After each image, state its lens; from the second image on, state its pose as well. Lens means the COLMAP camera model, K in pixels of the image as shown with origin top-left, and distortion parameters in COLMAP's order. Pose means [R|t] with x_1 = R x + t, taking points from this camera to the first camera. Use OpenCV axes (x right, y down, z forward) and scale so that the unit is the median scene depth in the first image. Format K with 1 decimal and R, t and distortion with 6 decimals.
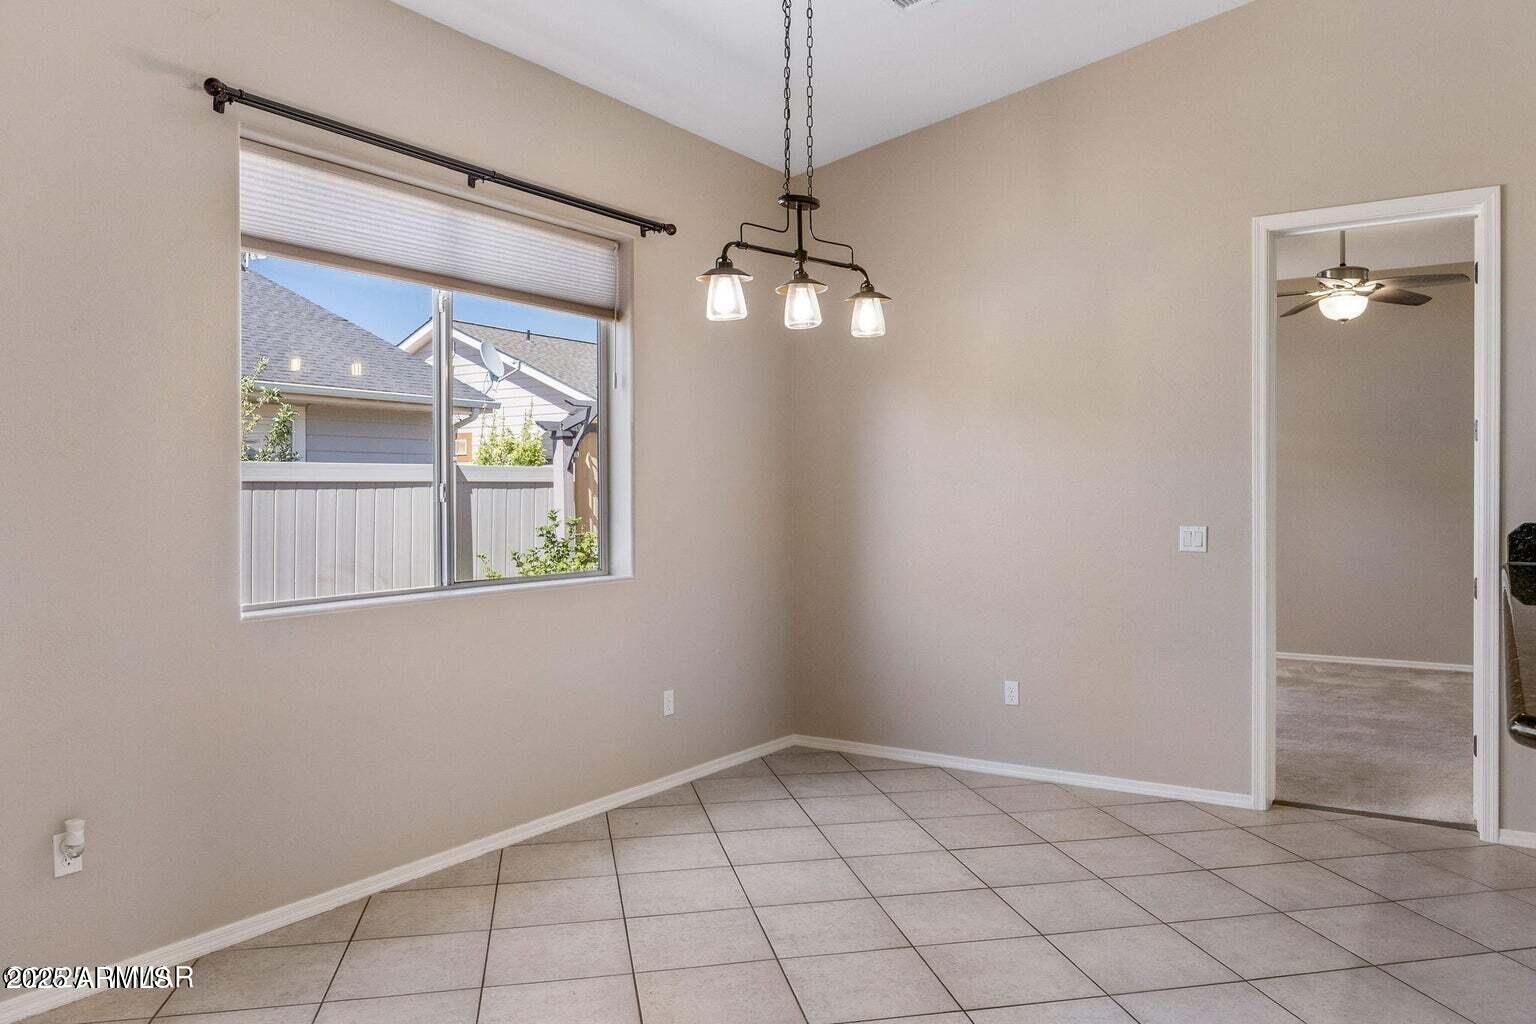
lens RADIAL K [[1098.0, 0, 768.4], [0, 1098.0, 497.5], [0, 0, 1]] dist [0.003921, 0.002366]
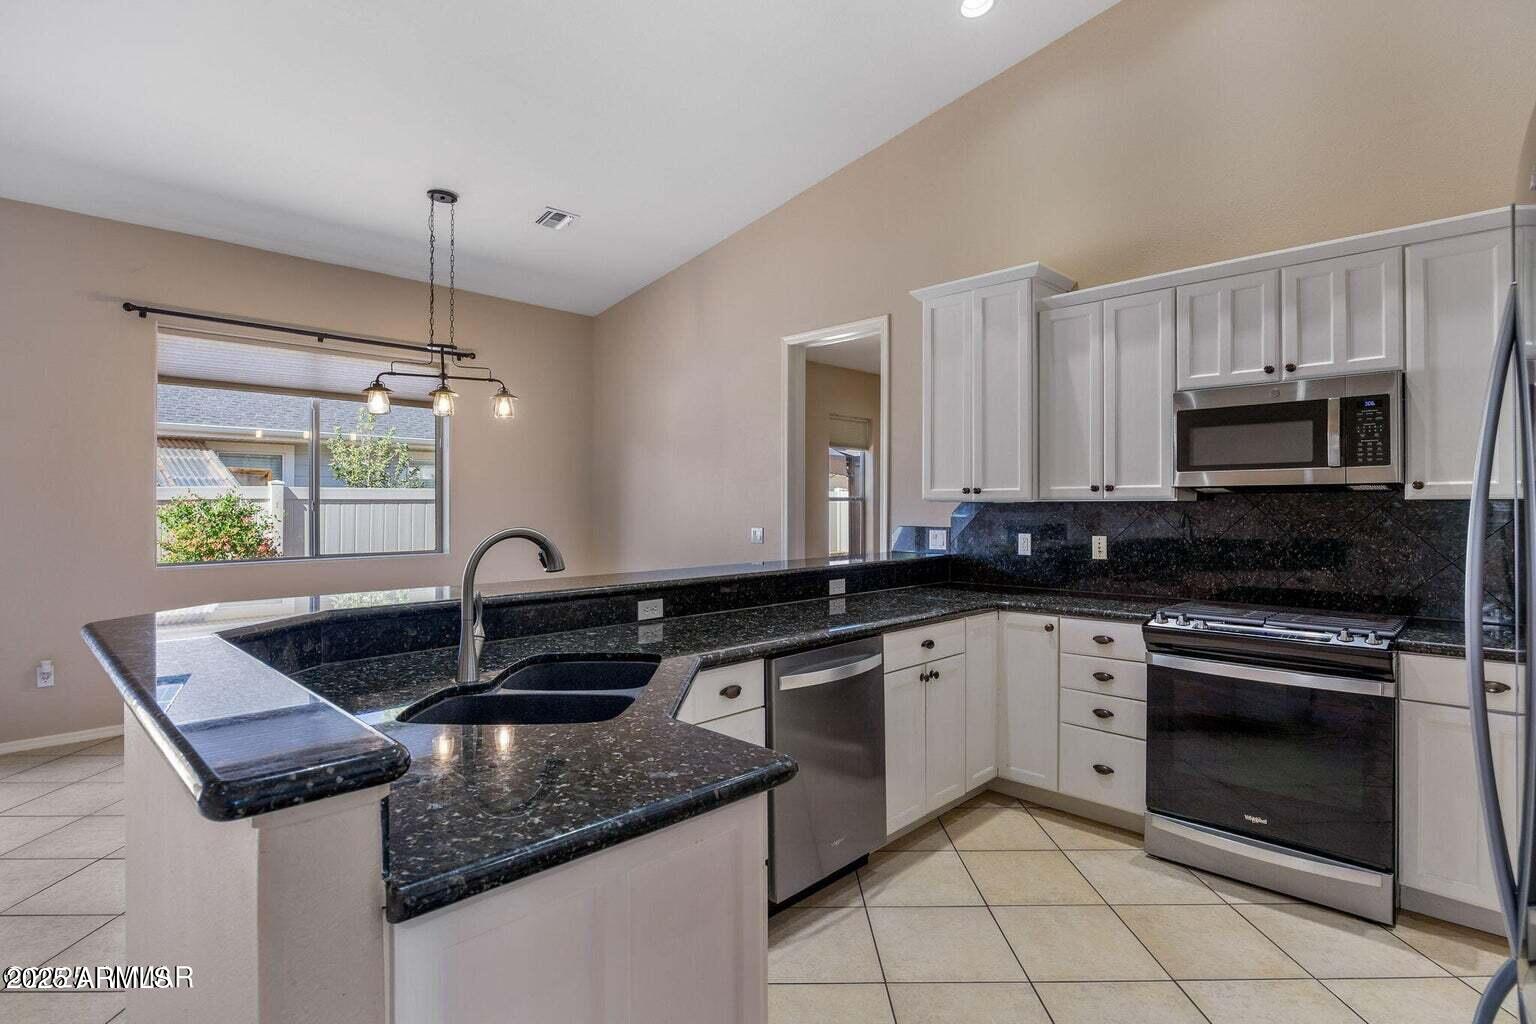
lens RADIAL K [[763.3, 0, 769.1], [0, 763.3, 512.7], [0, 0, 1]] dist [-0.000285, 0.000146]
pose [[0.981054, 0.003263, -0.193706, 0.747880], [-0.002217, 0.999982, 0.005614, -0.003159], [0.193721, -0.005078, 0.981044, -0.124903]]
